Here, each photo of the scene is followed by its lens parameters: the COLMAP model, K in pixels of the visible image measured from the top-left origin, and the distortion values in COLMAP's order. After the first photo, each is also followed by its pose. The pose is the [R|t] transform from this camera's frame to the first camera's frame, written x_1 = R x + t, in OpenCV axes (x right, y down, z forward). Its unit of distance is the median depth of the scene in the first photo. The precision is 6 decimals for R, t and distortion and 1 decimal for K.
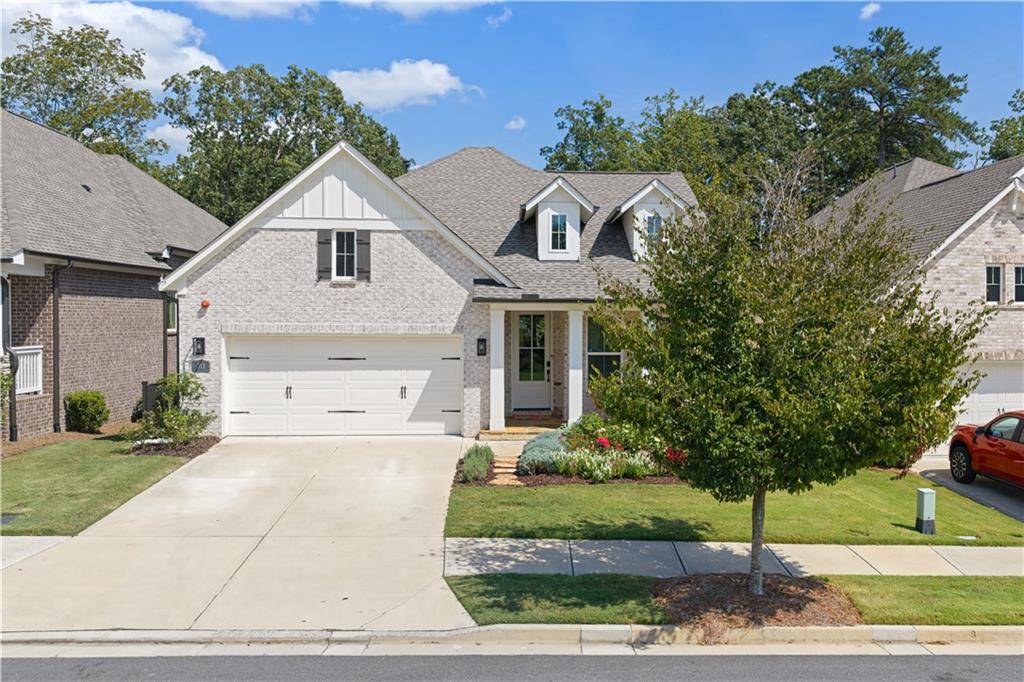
lens RADIAL K [[1090.5, 0, 512.0], [0, 1090.5, 341.0], [0, 0, 1]] dist [0.011761, -0.026687]
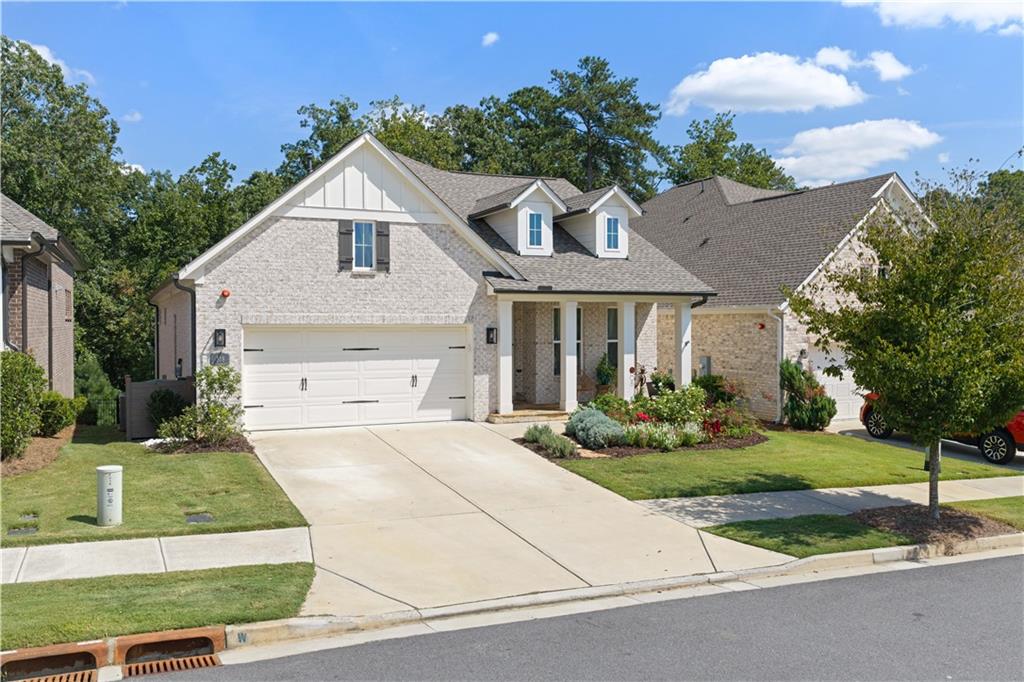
lens RADIAL K [[1090.5, 0, 512.0], [0, 1090.5, 341.0], [0, 0, 1]] dist [0.011761, -0.026687]
pose [[0.911152, -0.012554, 0.411878, -0.445203], [0.014126, 0.999900, -0.000770, 0.011657], [-0.411828, 0.006520, 0.911238, 0.025936]]
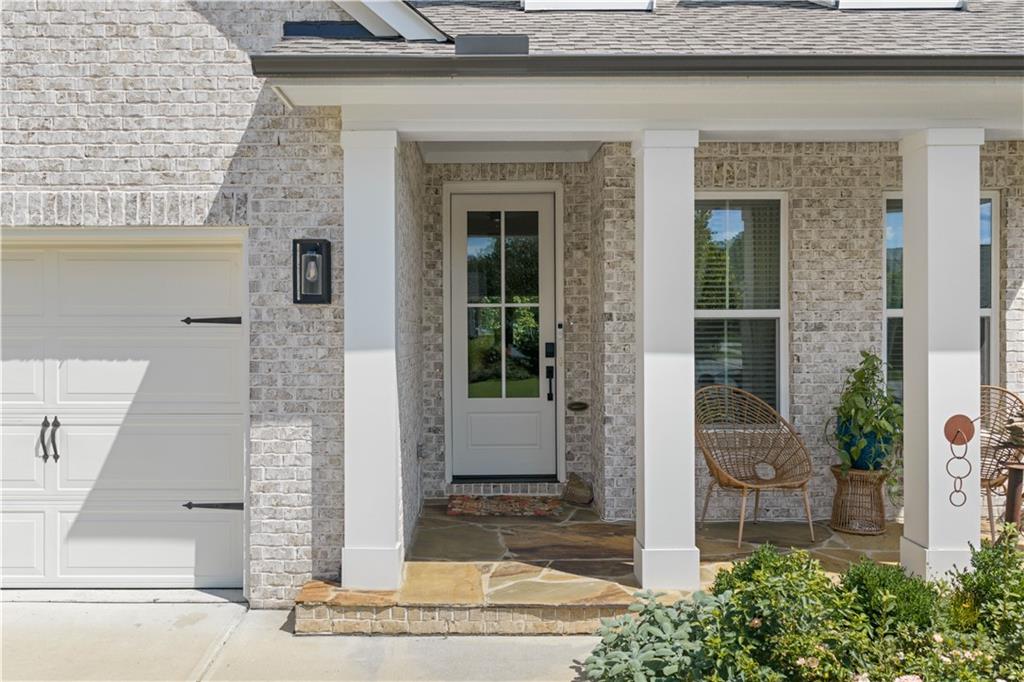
lens RADIAL K [[892.8, 0, 463.2], [0, 892.8, 340.1], [0, 0, 1]] dist [0.001809, -0.004275]
pose [[0.999421, -0.003610, -0.033836, 0.016481], [0.002704, 0.999638, -0.026774, 0.028147], [0.033920, 0.026667, 0.999069, 0.782065]]
